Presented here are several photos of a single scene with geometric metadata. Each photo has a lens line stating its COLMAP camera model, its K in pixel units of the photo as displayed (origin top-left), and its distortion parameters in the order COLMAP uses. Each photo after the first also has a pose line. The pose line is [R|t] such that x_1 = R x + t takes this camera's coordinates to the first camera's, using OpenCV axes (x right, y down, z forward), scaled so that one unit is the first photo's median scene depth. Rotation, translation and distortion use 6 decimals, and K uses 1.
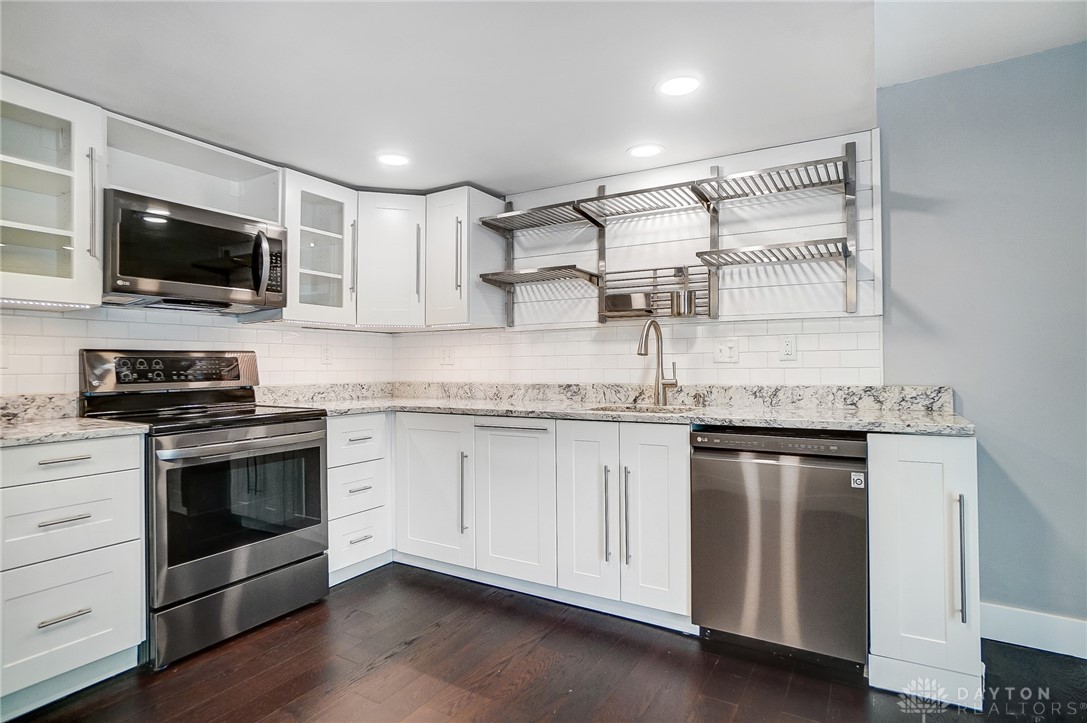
lens RADIAL K [[579.4, 0, 536.1], [0, 579.4, 357.9], [0, 0, 1]] dist [-0.000349, 0.000092]
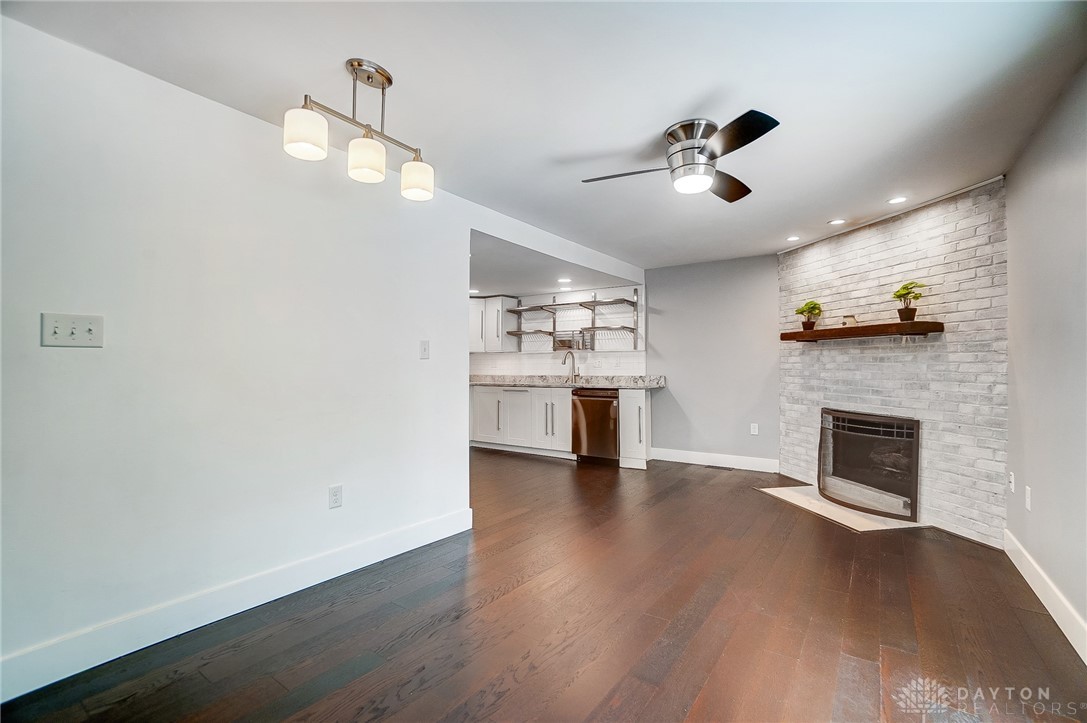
lens RADIAL K [[477.5, 0, 547.6], [0, 477.5, 364.6], [0, 0, 1]] dist [-0.050061, 0.000179]
pose [[0.998278, 0.004780, -0.058469, 0.222760], [-0.004547, 0.999981, 0.004116, -0.011314], [0.058487, -0.003843, 0.998281, -1.160952]]
